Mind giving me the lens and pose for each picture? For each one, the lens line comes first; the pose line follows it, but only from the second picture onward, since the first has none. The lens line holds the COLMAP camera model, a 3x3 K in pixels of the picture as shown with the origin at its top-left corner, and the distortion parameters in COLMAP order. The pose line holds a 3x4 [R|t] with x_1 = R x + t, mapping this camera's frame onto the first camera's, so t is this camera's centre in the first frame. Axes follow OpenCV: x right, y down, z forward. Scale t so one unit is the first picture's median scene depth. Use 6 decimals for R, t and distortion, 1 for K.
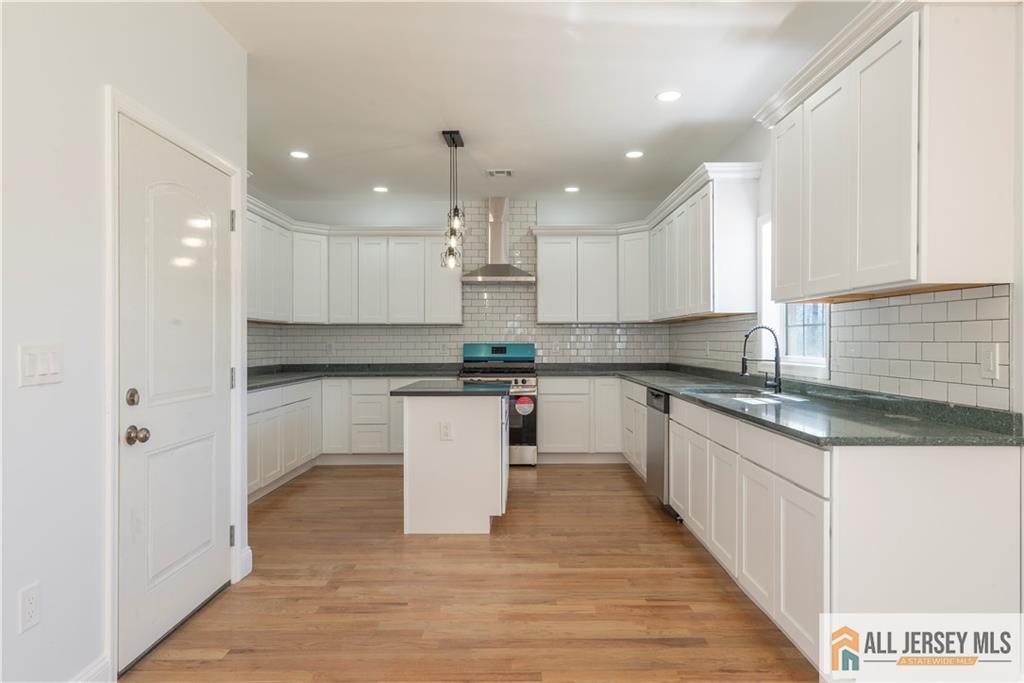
lens RADIAL K [[645.0, 0, 519.7], [0, 645.0, 342.8], [0, 0, 1]] dist [-0.002942, -0.001314]
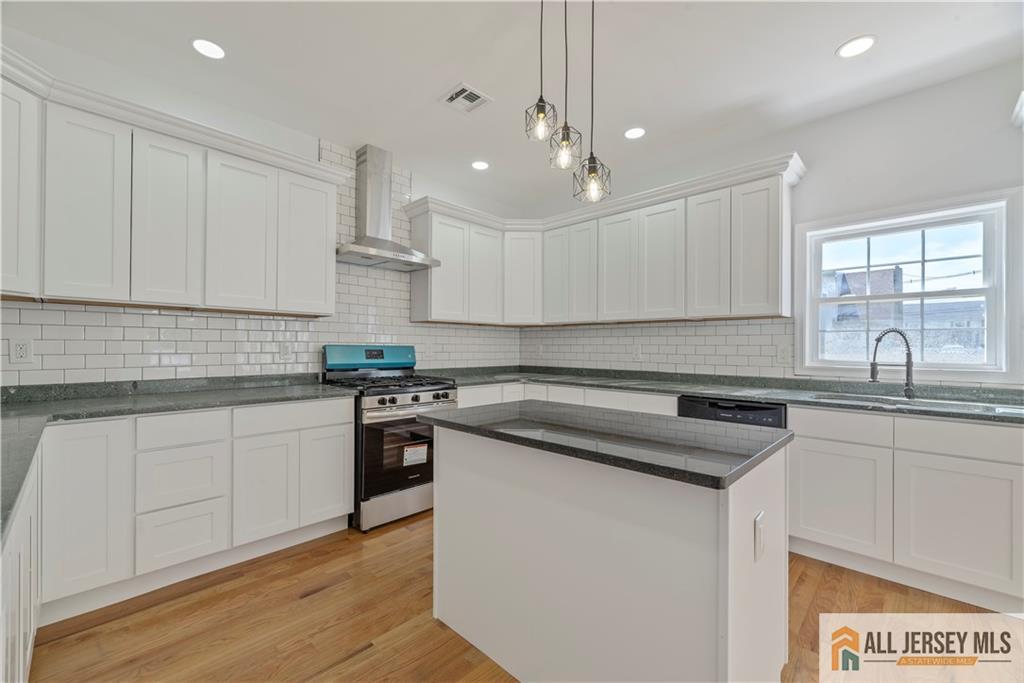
lens RADIAL K [[416.2, 0, 513.6], [0, 416.2, 349.6], [0, 0, 1]] dist [-0.000024, 0.000497]
pose [[0.703155, 0.002919, 0.711030, -0.365361], [-0.007622, 0.999965, 0.003432, 0.004578], [-0.710996, -0.007833, 0.703153, 0.759524]]
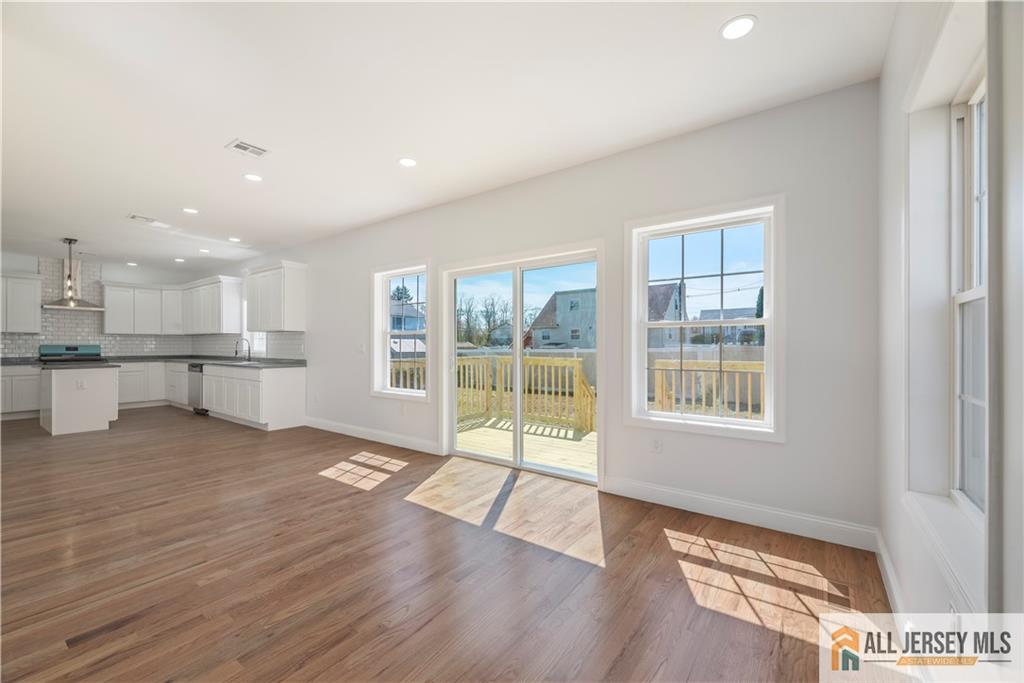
lens RADIAL K [[416.2, 0, 507.8], [0, 416.2, 345.8], [0, 0, 1]] dist [-0.000024, 0.000497]
pose [[0.598188, 0.001465, 0.801355, -0.314256], [-0.000725, 0.999999, -0.001287, 0.005242], [-0.801356, 0.000189, 0.598188, -0.816469]]
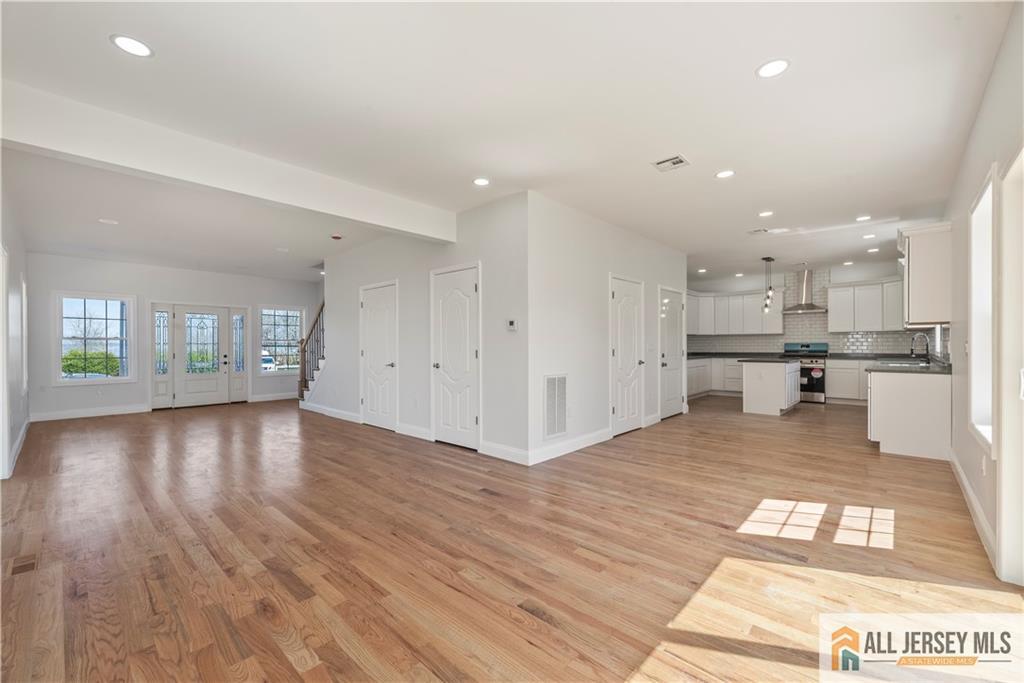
lens RADIAL K [[416.2, 0, 508.5], [0, 416.2, 344.0], [0, 0, 1]] dist [-0.000024, 0.000497]
pose [[0.727861, -0.003973, -0.685713, 0.256107], [0.003903, 0.999991, -0.001650, 0.004013], [0.685713, -0.001476, 0.727870, -0.806863]]
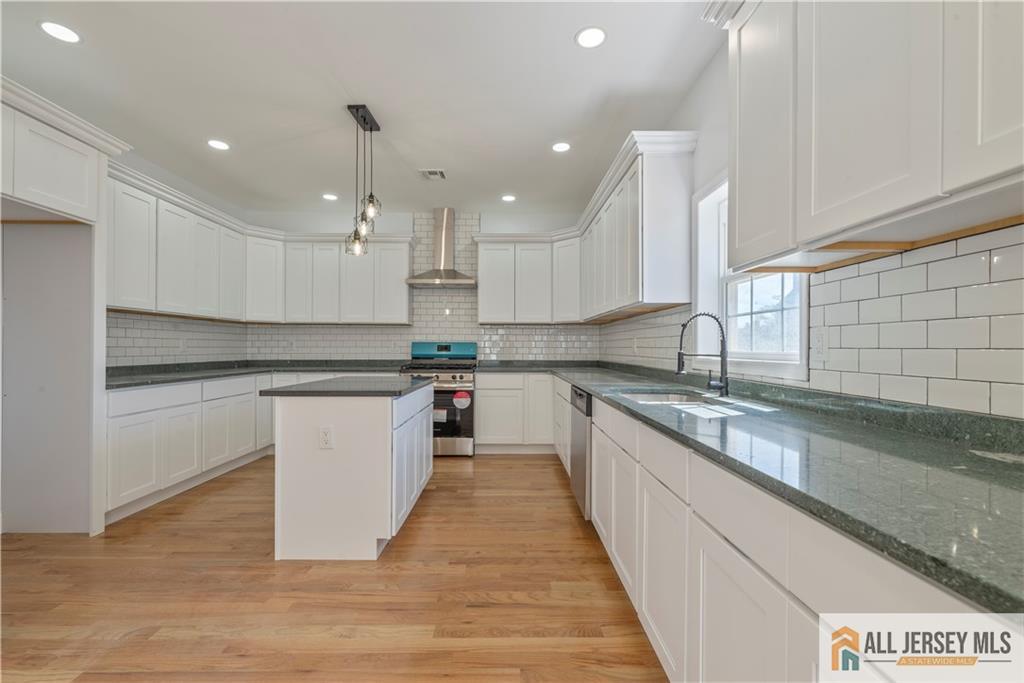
lens RADIAL K [[437.4, 0, 509.4], [0, 437.4, 348.3], [0, 0, 1]] dist [-0.009994, -0.000364]
pose [[0.999937, 0.004473, 0.010302, 0.099402], [-0.004477, 0.999990, 0.000394, 0.015248], [-0.010301, -0.000440, 0.999947, 0.356840]]
